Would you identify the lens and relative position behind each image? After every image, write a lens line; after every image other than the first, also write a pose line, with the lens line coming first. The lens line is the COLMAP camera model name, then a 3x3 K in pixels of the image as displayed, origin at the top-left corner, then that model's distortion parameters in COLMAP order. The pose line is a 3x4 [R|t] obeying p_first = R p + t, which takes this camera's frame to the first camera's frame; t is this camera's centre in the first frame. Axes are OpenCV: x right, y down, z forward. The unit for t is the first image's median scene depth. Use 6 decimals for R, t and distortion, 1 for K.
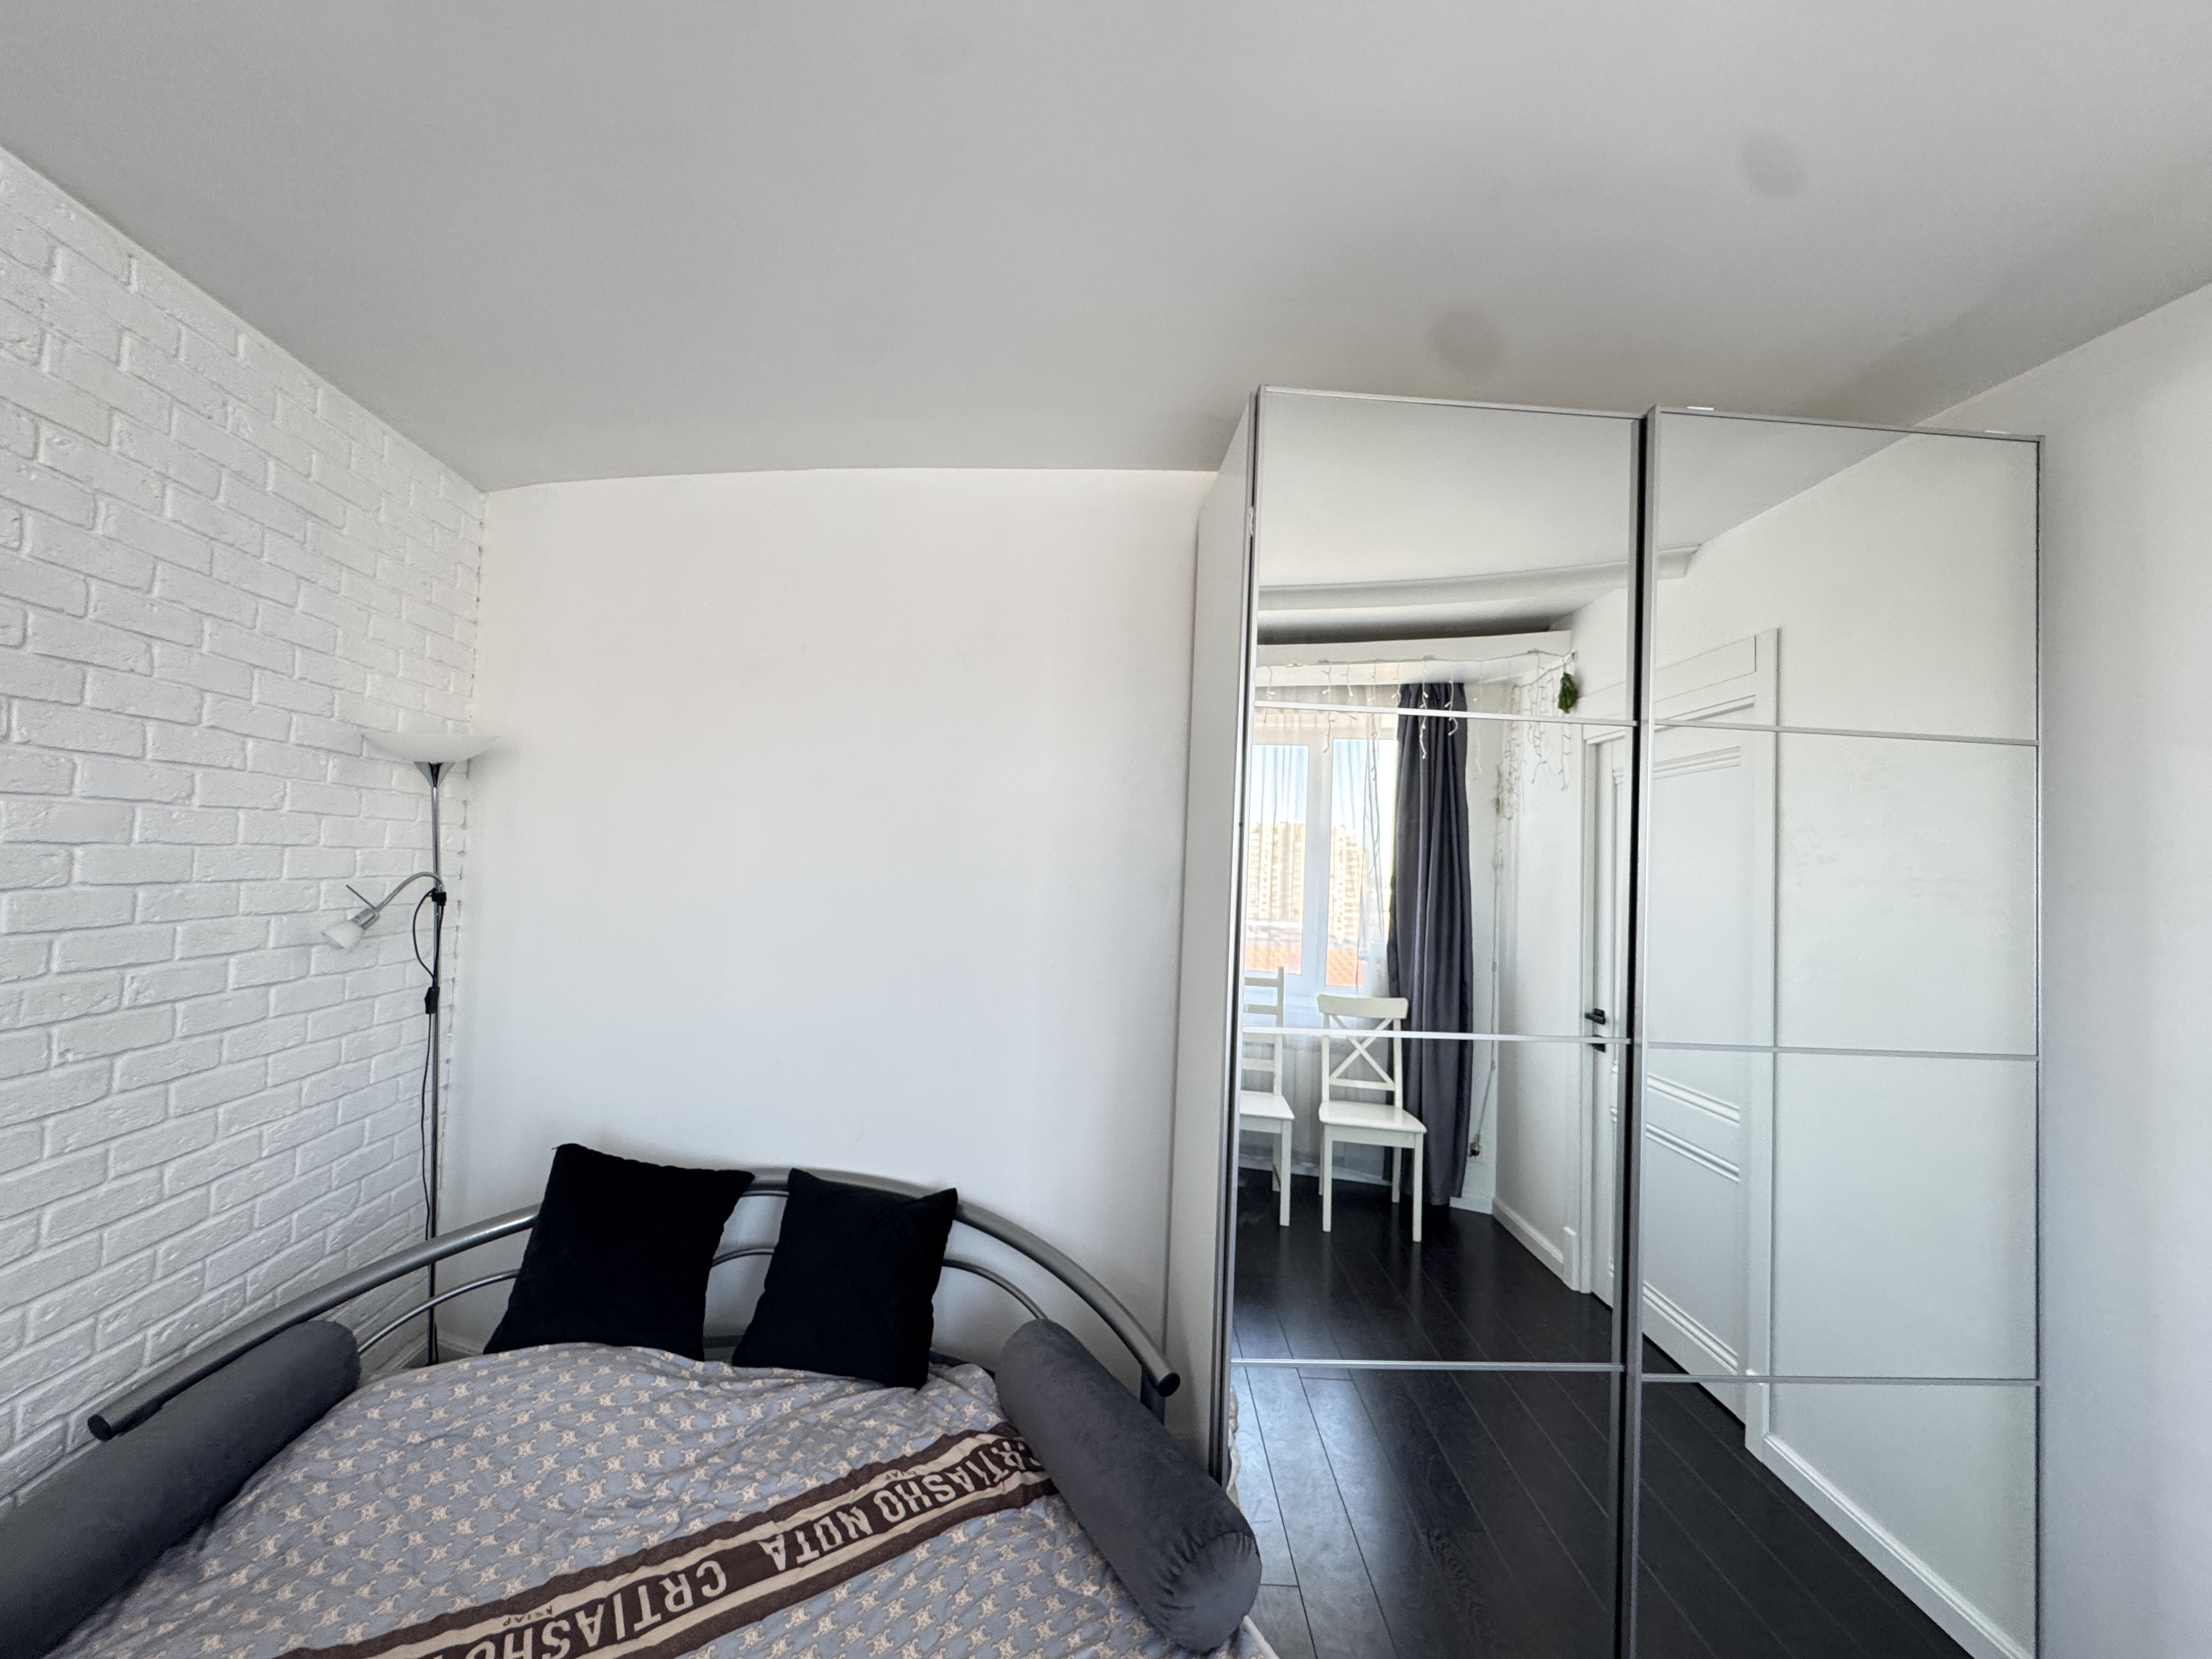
lens RADIAL K [[881.7, 0, 1101.1], [0, 881.7, 828.4], [0, 0, 1]] dist [-0.001111, -0.000241]
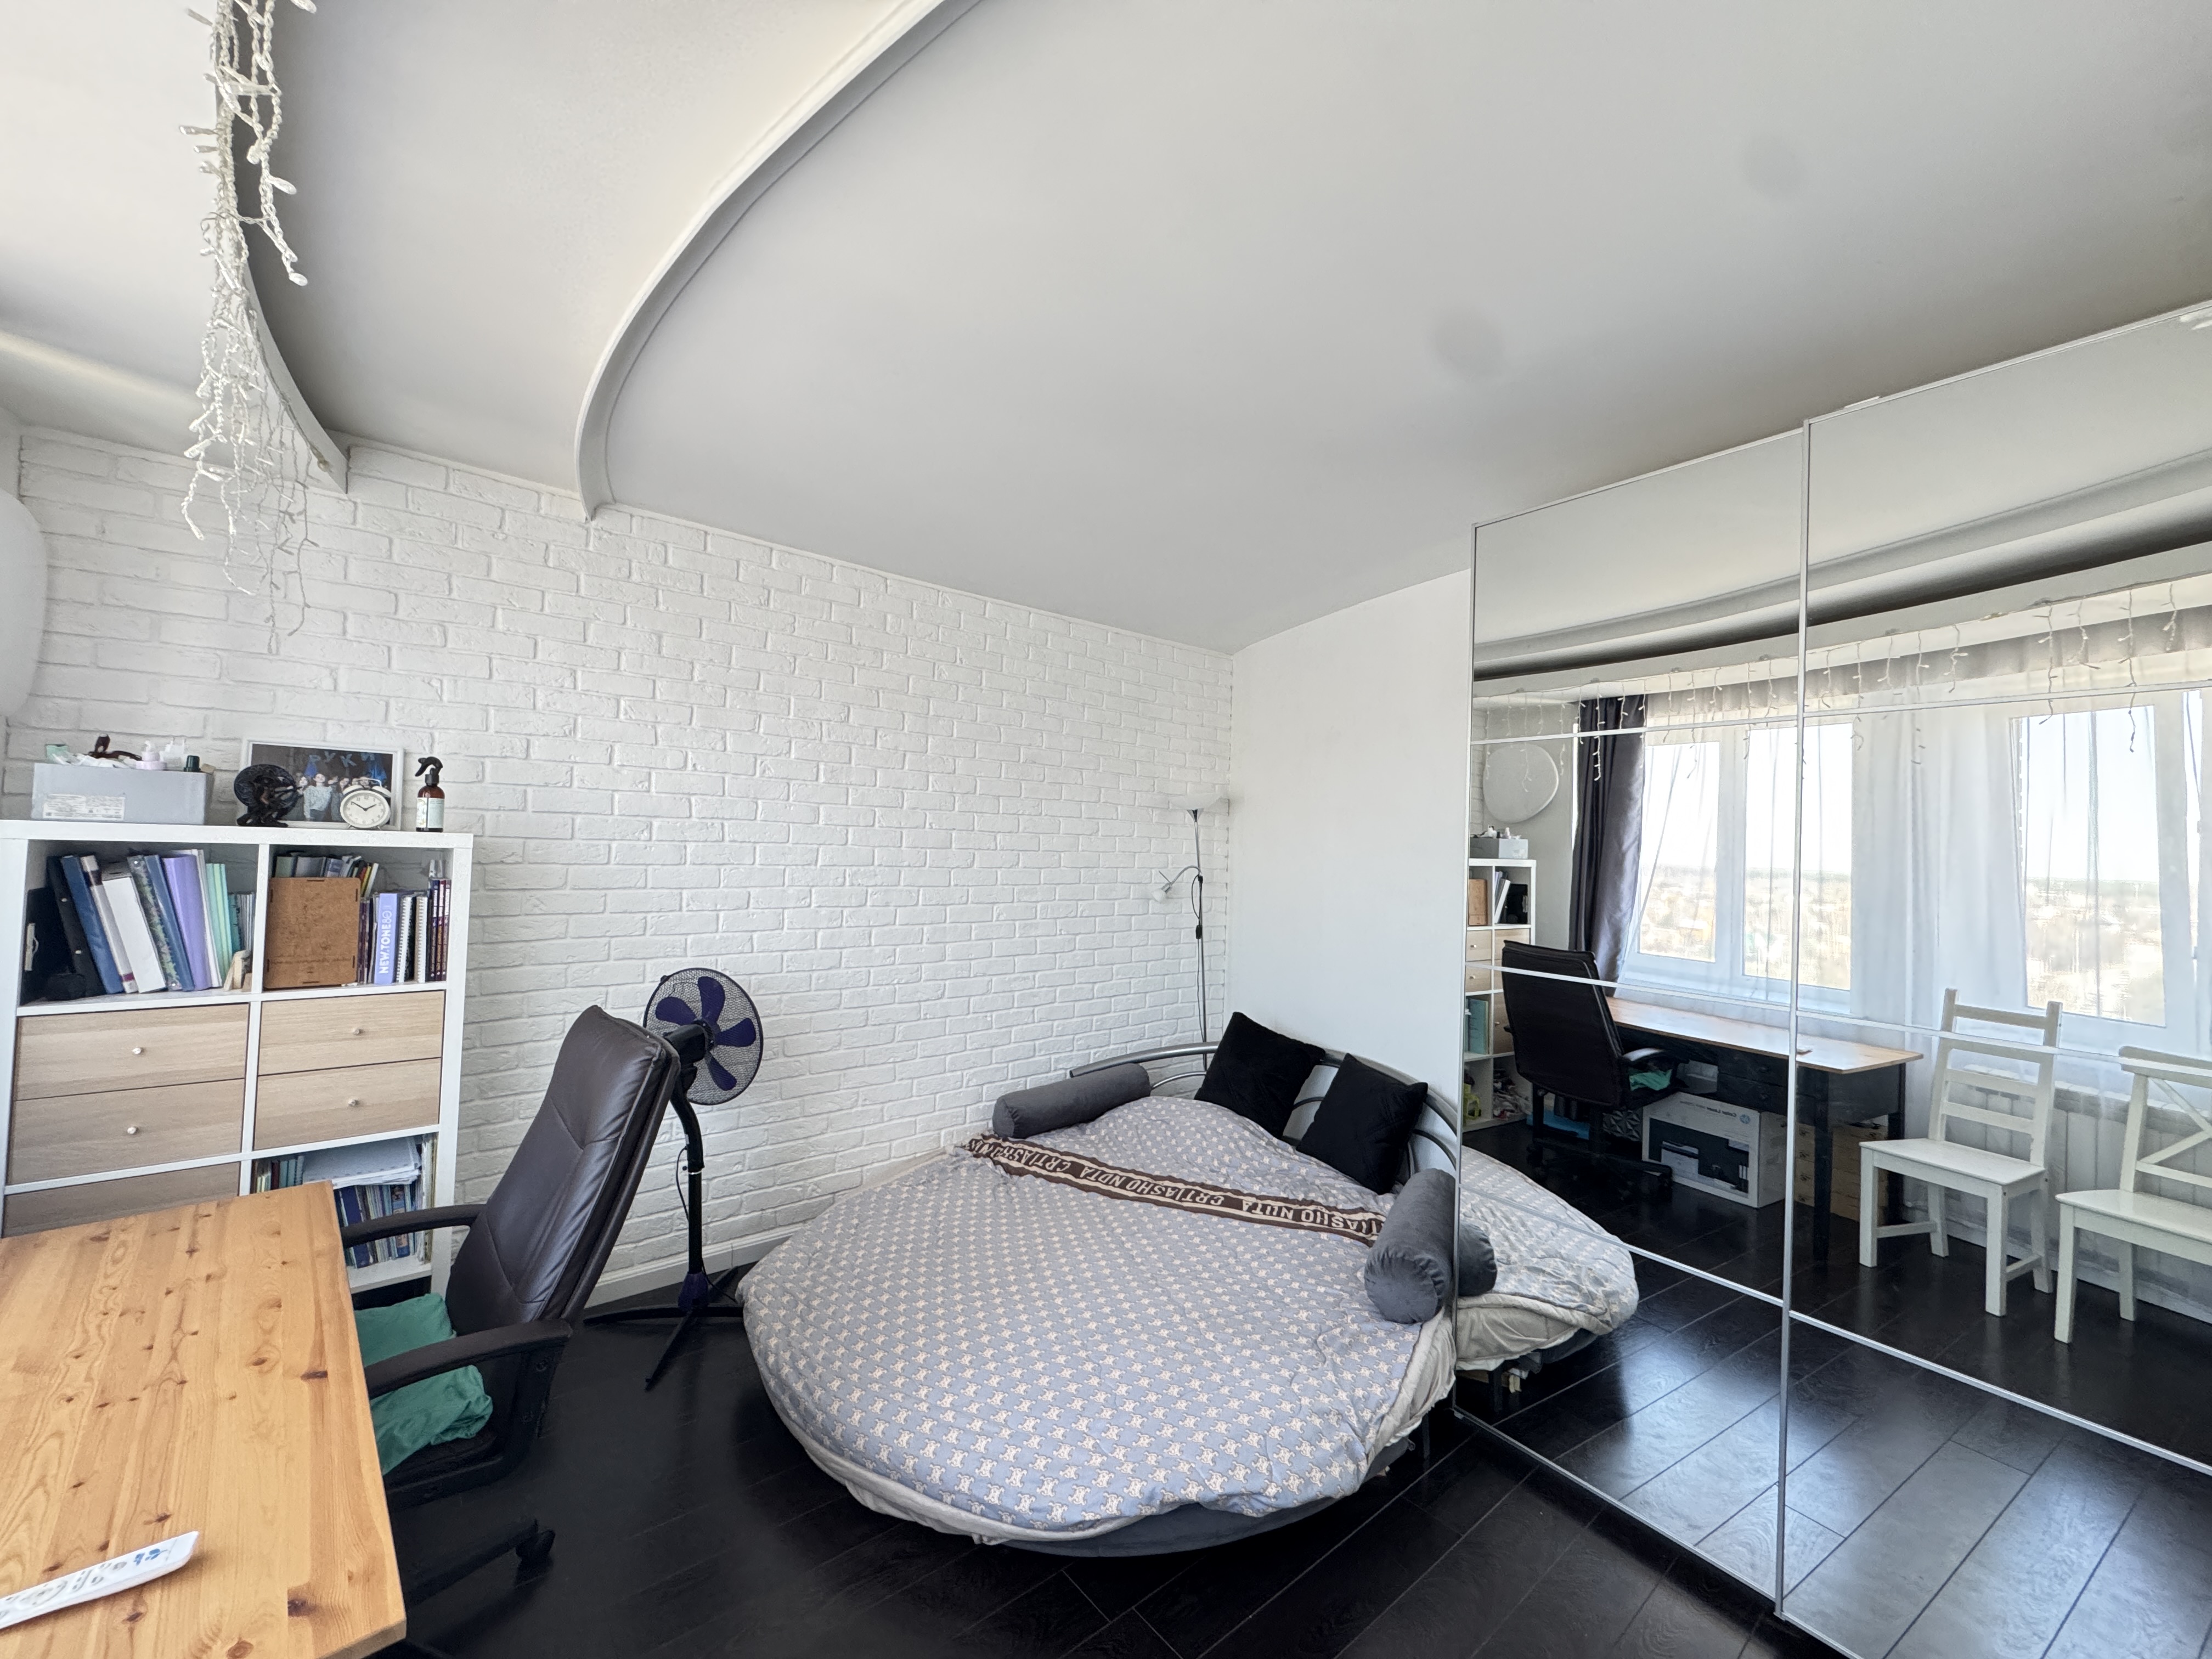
lens RADIAL K [[880.8, 0, 1112.4], [0, 880.8, 832.1], [0, 0, 1]] dist [0.000394, 0.000074]
pose [[0.546946, -0.034756, -0.836446, 0.928527], [0.024228, 0.999376, -0.025684, 0.024953], [0.836817, -0.006218, 0.547447, -0.263977]]
